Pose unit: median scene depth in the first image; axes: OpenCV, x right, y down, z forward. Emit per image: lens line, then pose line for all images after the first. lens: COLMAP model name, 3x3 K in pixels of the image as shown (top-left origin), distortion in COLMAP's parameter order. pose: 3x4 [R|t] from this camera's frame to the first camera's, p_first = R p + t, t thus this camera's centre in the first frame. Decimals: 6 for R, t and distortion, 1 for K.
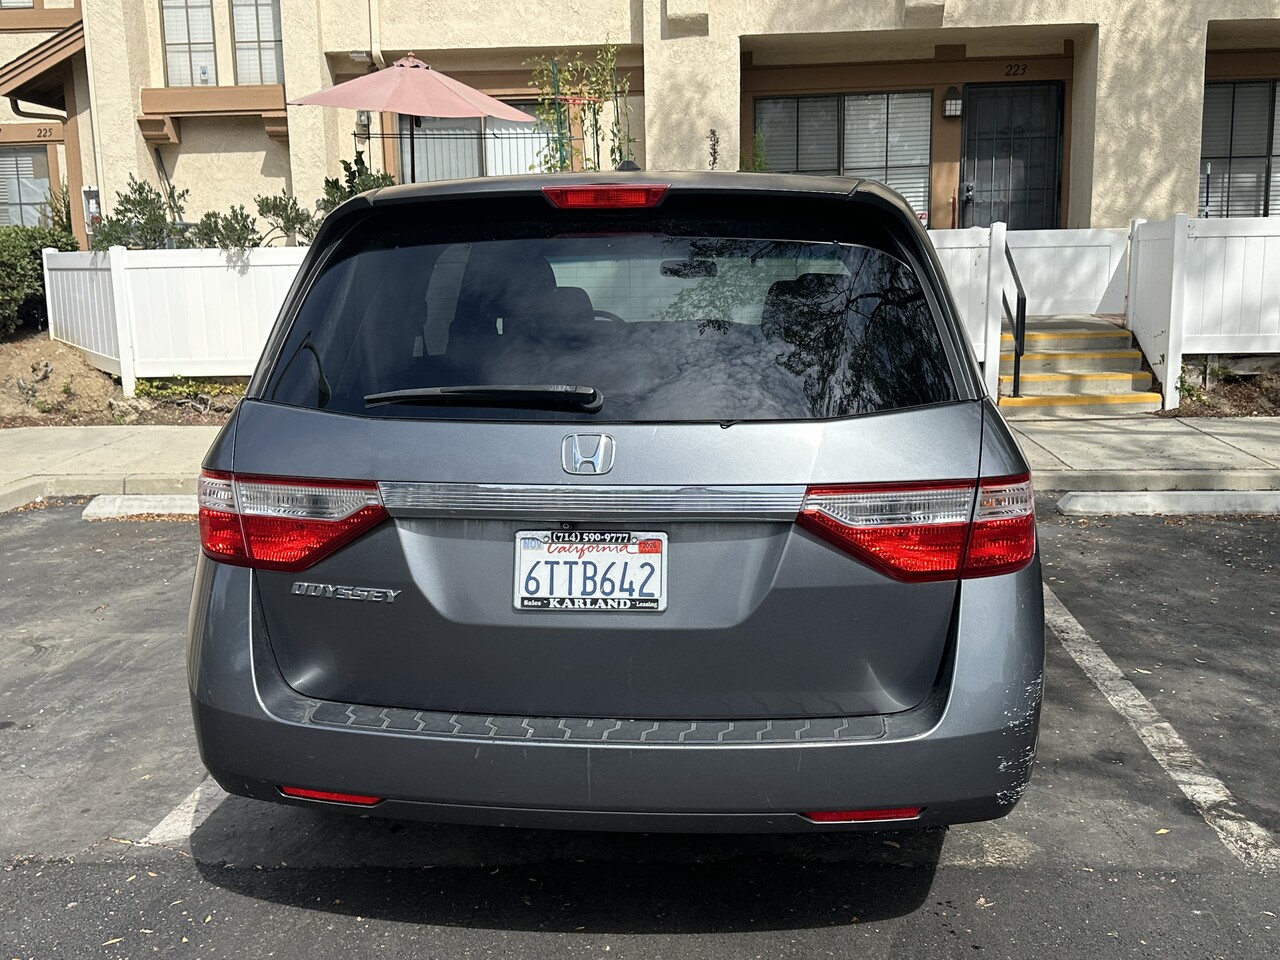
lens RADIAL K [[1326.8, 0, 640.0], [0, 1326.8, 480.0], [0, 0, 1]] dist [0.069889, -0.162073]
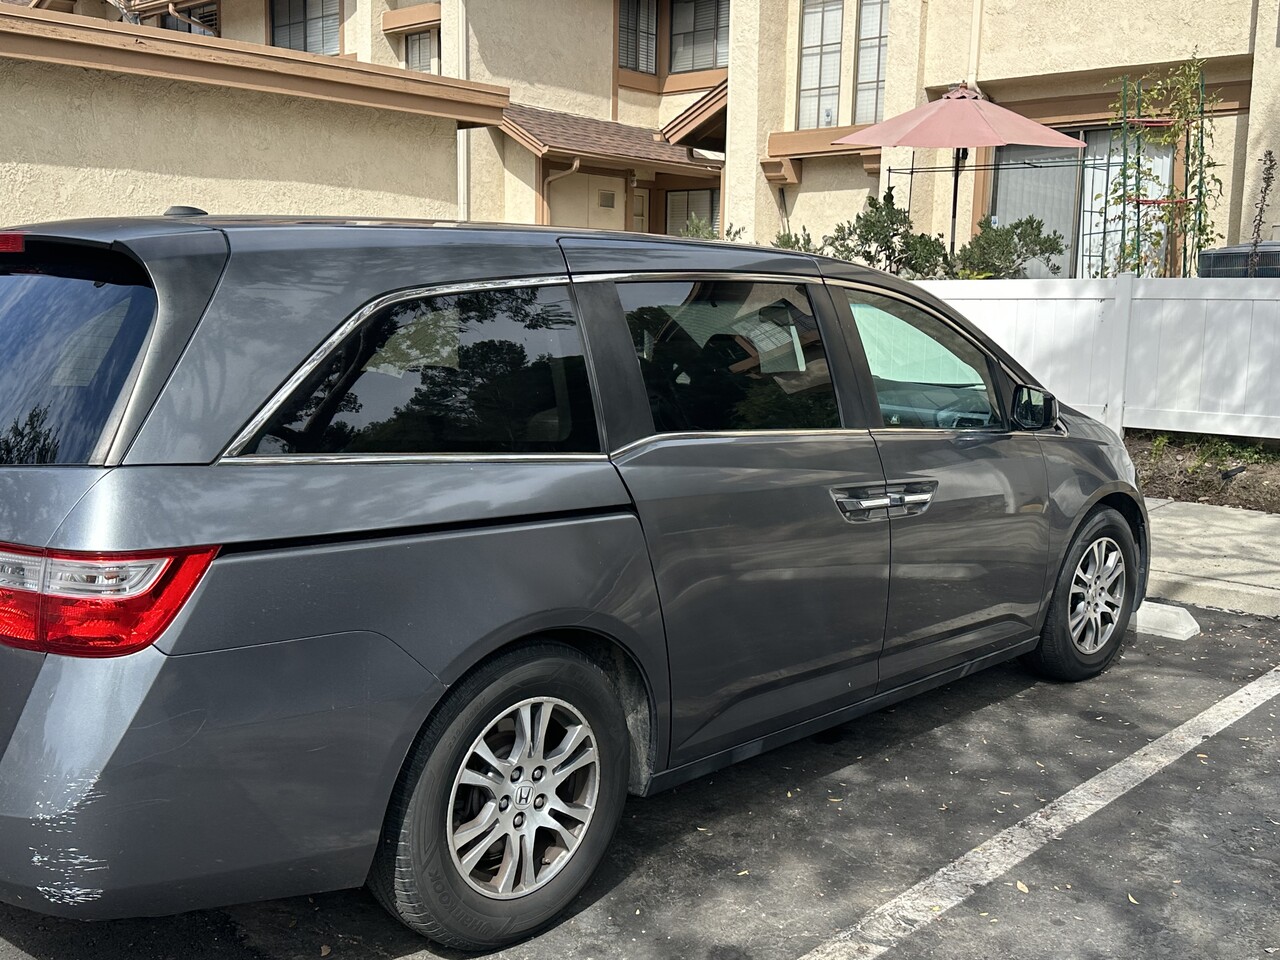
lens RADIAL K [[1326.8, 0, 640.0], [0, 1326.8, 480.0], [0, 0, 1]] dist [0.069889, -0.162073]
pose [[0.785777, 0.113290, -0.608046, 0.237177], [-0.126088, 0.991779, 0.021842, -0.025961], [0.605521, 0.059504, 0.793601, 0.101354]]
